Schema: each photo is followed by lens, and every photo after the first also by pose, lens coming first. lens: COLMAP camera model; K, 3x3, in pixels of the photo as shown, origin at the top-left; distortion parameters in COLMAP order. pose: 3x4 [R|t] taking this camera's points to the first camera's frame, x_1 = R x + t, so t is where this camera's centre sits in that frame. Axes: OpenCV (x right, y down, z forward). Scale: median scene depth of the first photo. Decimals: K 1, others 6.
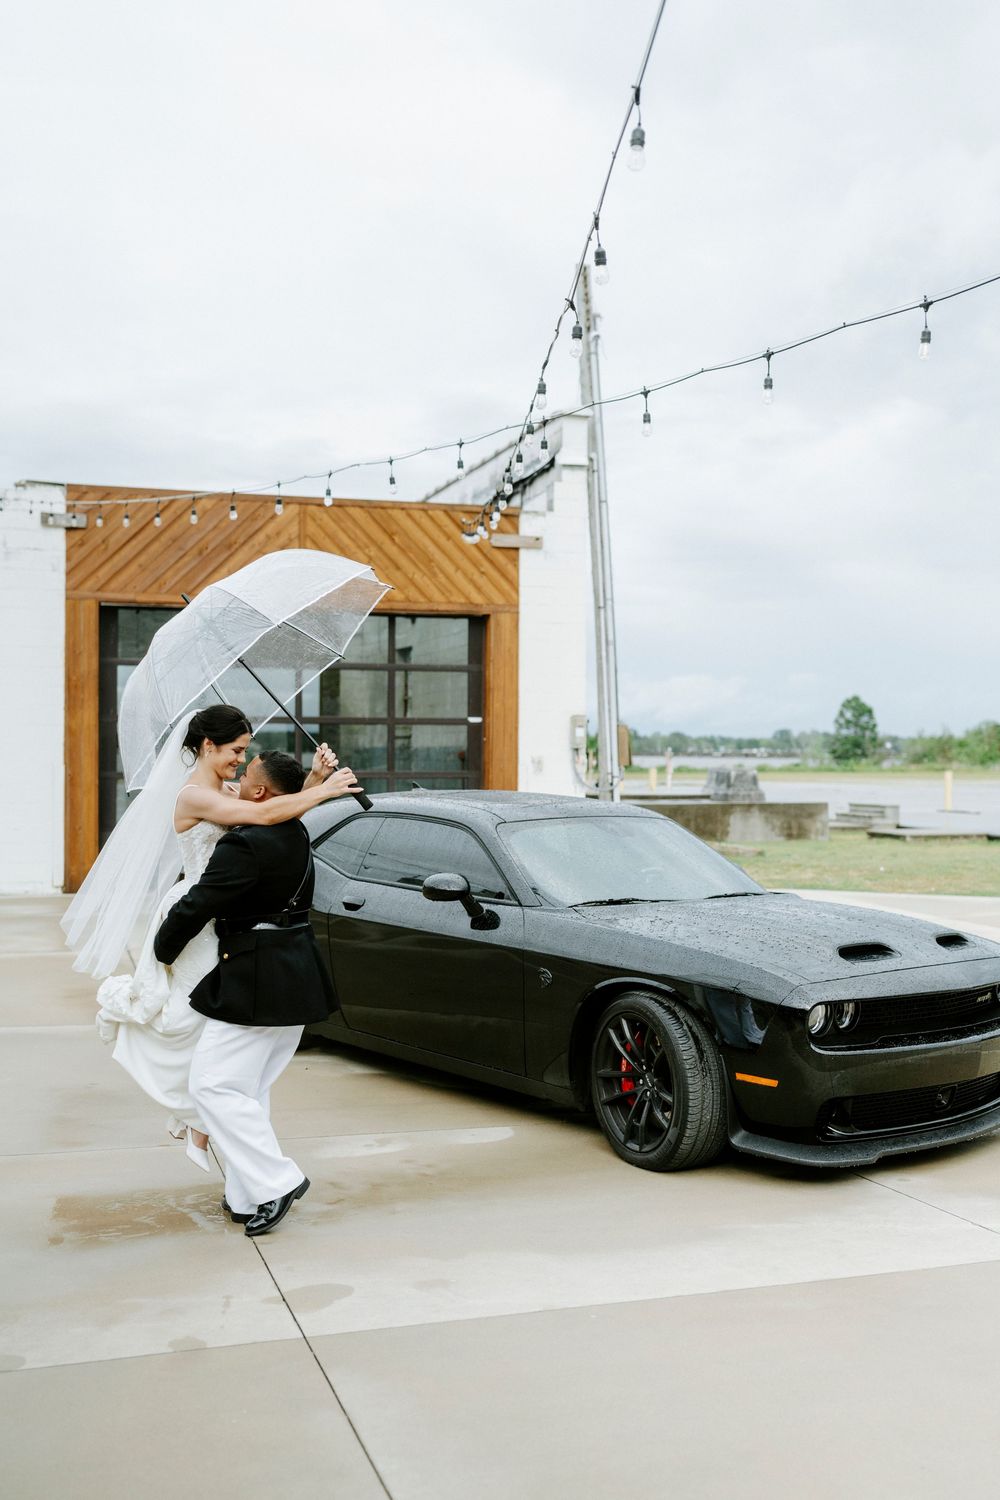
lens RADIAL K [[1729.4, 0, 520.1], [0, 1729.4, 725.5], [0, 0, 1]] dist [-0.008126, -0.011382]
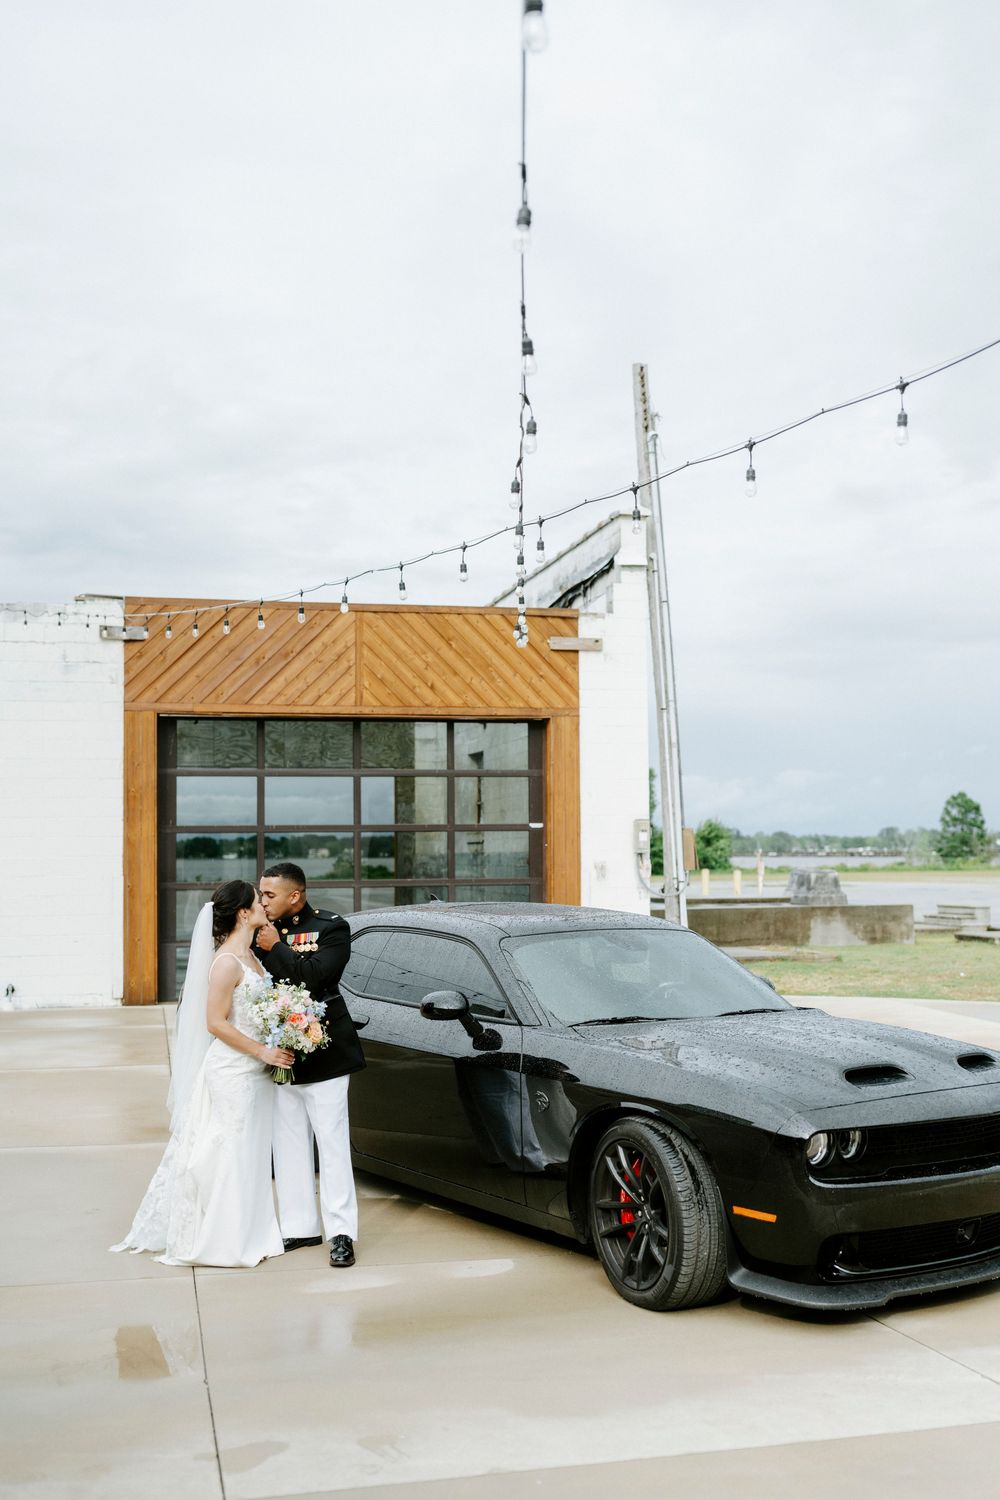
lens RADIAL K [[1719.4, 0, 500.0], [0, 1719.4, 750.0], [0, 0, 1]] dist [-0.003216, -0.026825]
pose [[0.996637, -0.017253, -0.080111, 0.033019], [0.013674, 0.998893, -0.045010, -0.002448], [0.080799, 0.043763, 0.995769, 0.022019]]
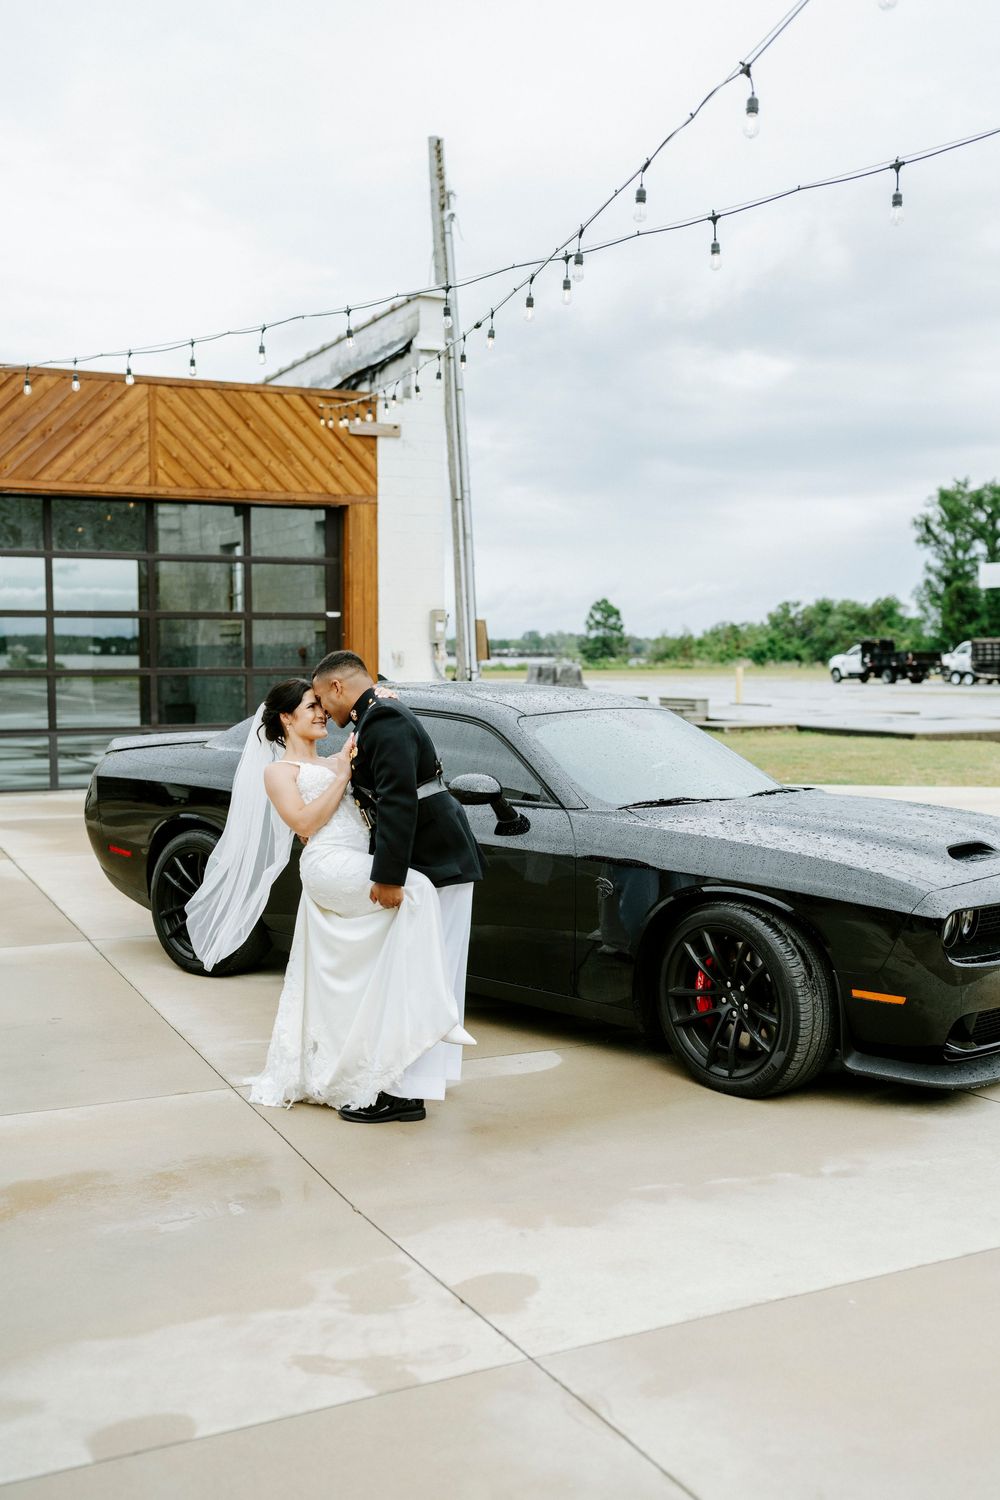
lens RADIAL K [[1579.8, 0, 495.6], [0, 1579.8, 799.0], [0, 0, 1]] dist [0.002477, -0.003333]
pose [[0.987493, -0.019869, 0.156408, -0.078667], [0.003187, 0.994340, 0.106194, 0.005955], [-0.157633, -0.104367, 0.981967, 0.098107]]
